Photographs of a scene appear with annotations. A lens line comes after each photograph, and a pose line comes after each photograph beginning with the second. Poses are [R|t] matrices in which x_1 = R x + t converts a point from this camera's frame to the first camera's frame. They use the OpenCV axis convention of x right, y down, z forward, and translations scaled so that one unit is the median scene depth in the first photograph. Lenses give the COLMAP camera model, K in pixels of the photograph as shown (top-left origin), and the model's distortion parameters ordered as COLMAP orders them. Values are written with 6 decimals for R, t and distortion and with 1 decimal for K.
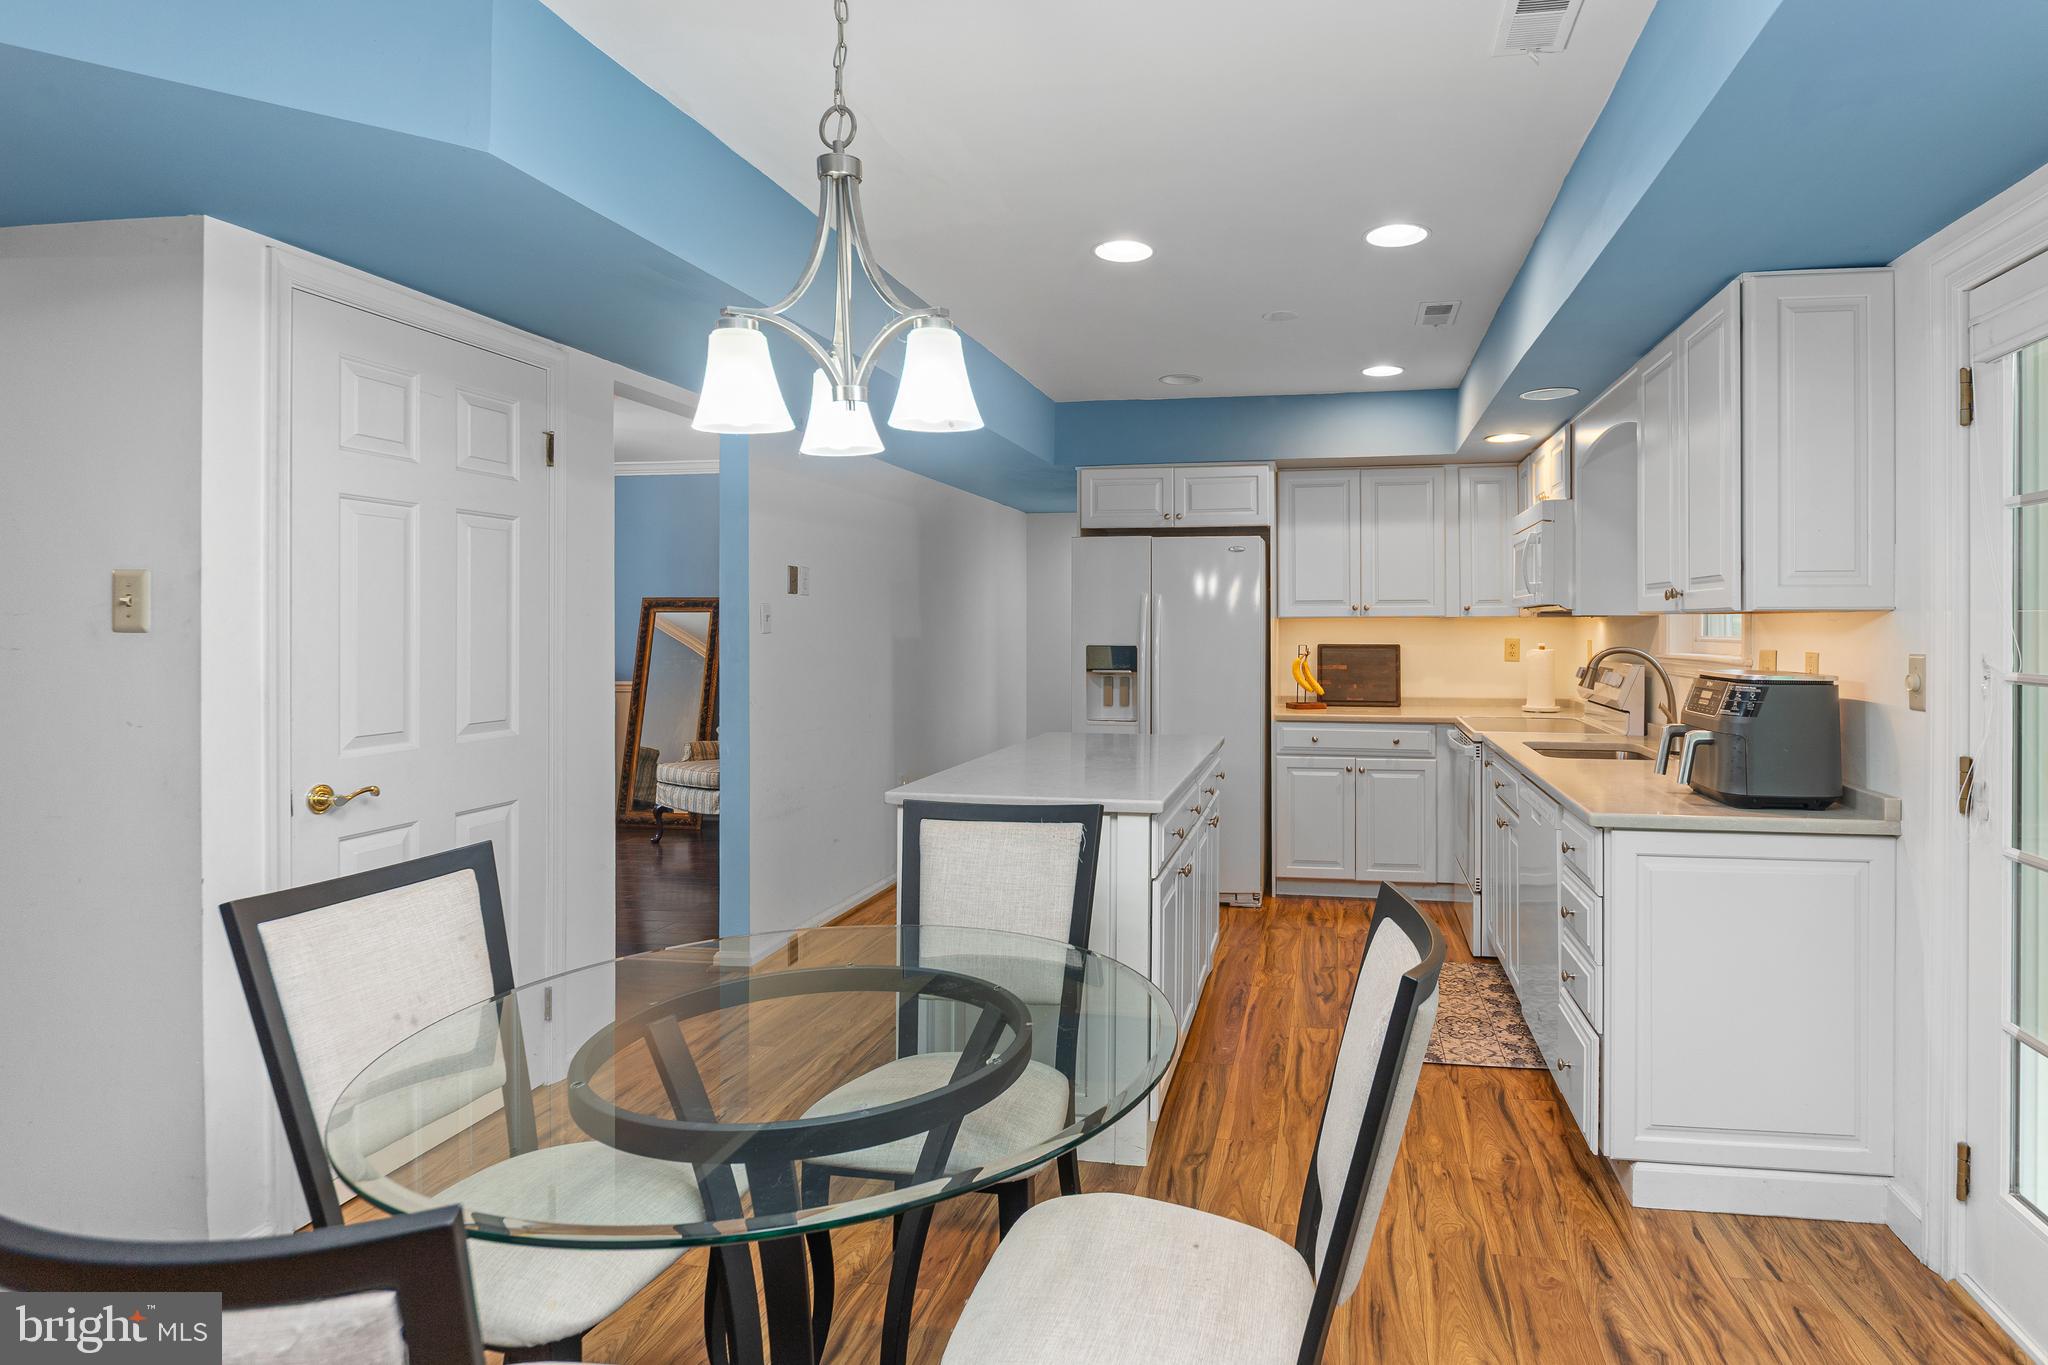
lens RADIAL K [[1061.2, 0, 1111.7], [0, 1061.2, 634.1], [0, 0, 1]] dist [0.020144, 0.000574]
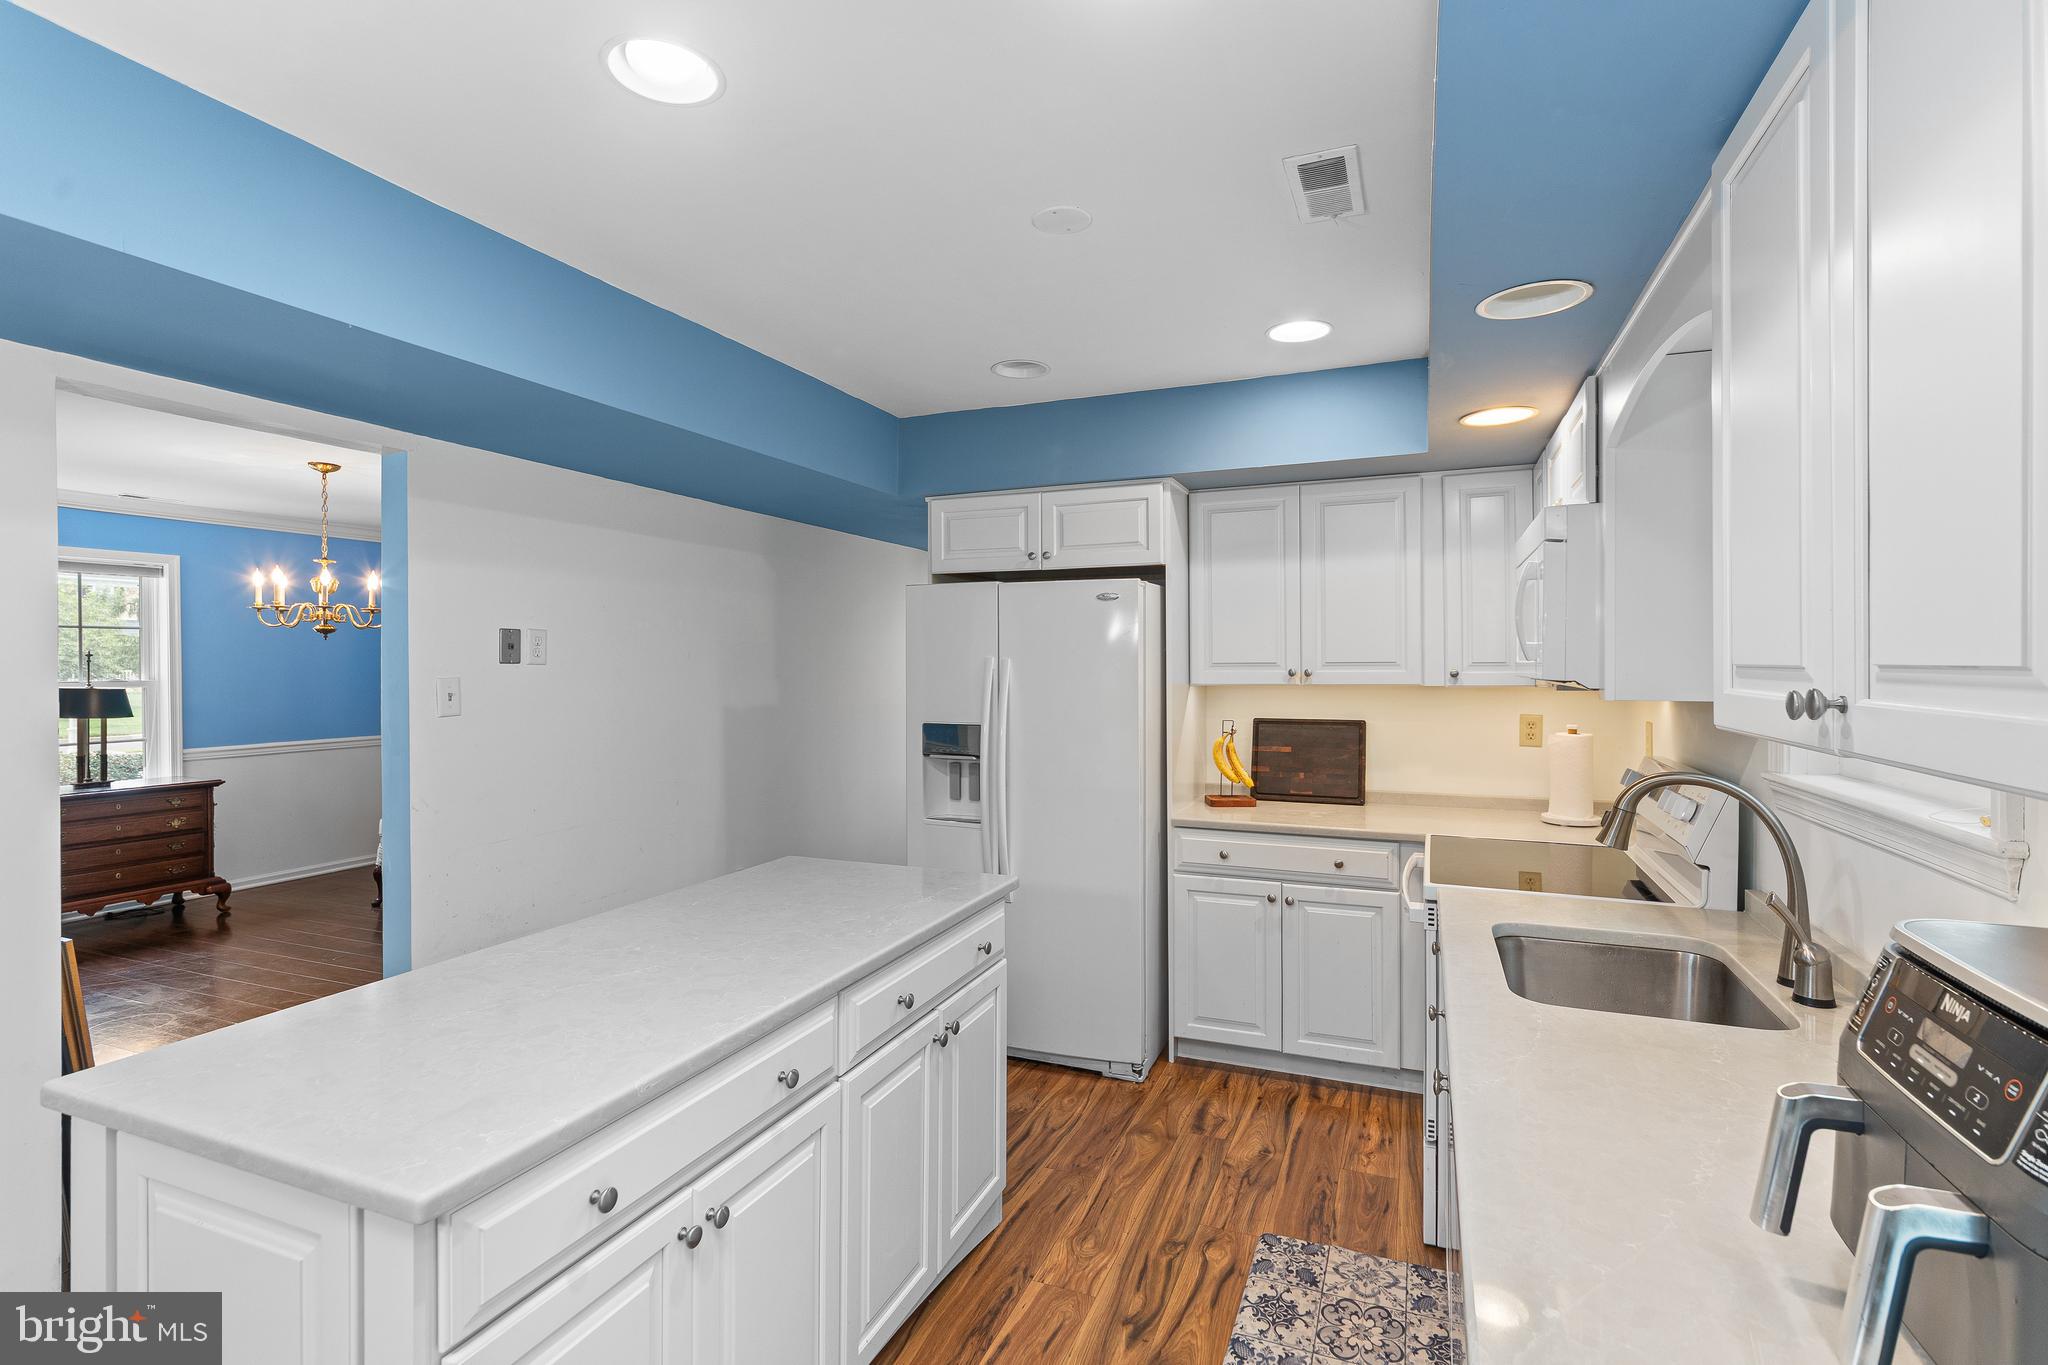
lens RADIAL K [[933.0, 0, 990.7], [0, 933.0, 675.5], [0, 0, 1]] dist [0.008117, -0.001618]
pose [[0.976125, -0.000379, -0.217210, 0.172111], [0.000882, 0.999997, 0.002220, -0.025574], [0.217209, -0.002359, 0.976122, 0.334704]]
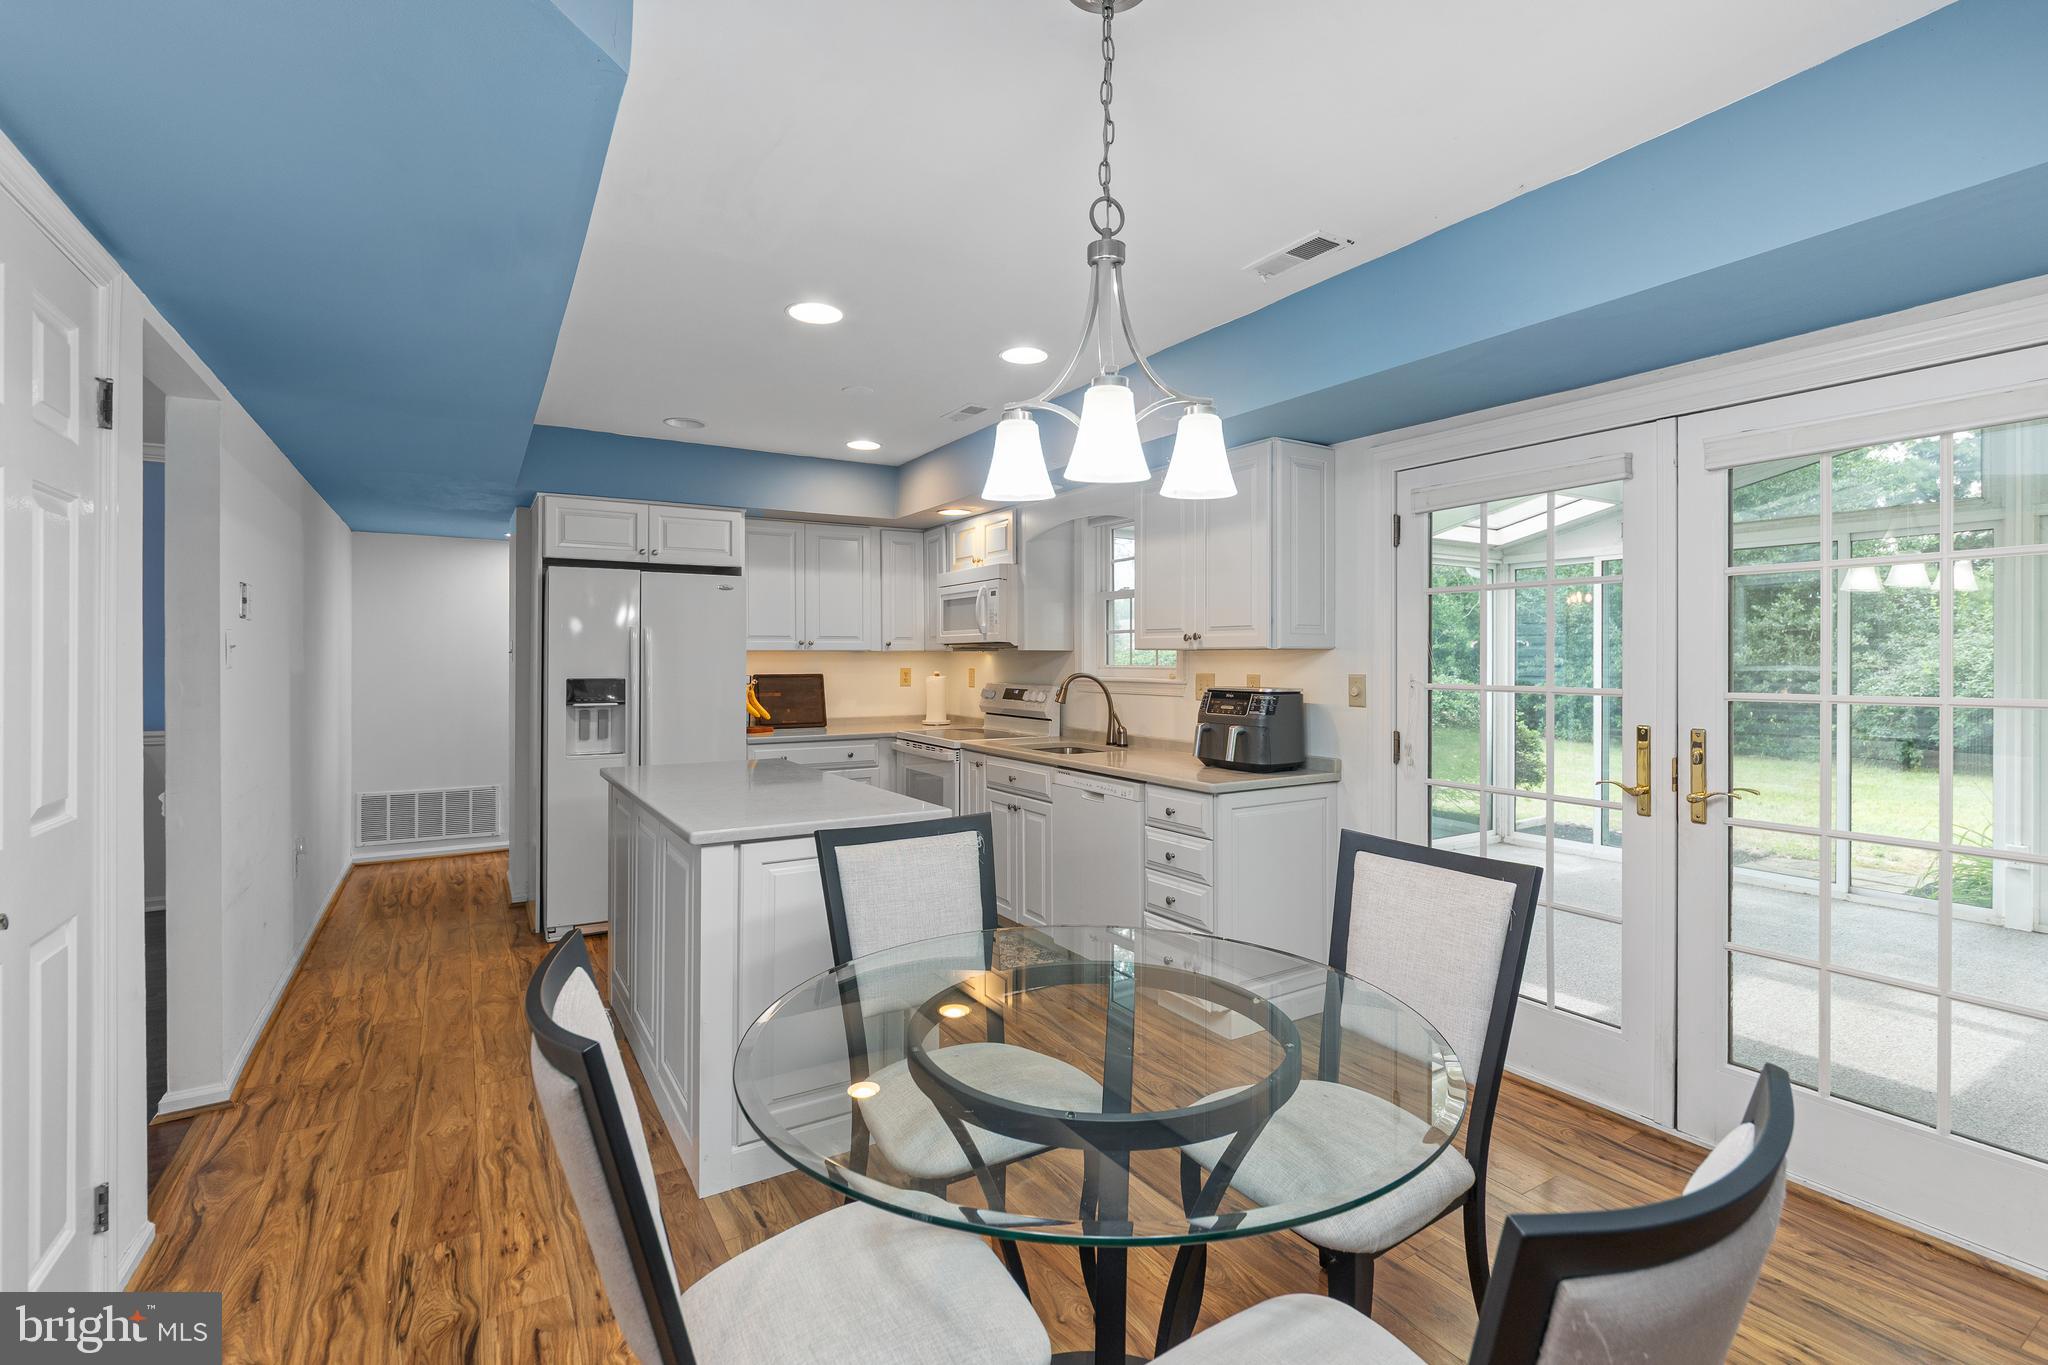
lens RADIAL K [[933.0, 0, 1013.3], [0, 933.0, 658.4], [0, 0, 1]] dist [0.008117, -0.001618]
pose [[0.758010, -0.000117, 0.652243, -0.266845], [0.005736, 0.999963, -0.006488, 0.000221], [-0.652218, 0.008659, 0.757982, 0.087084]]
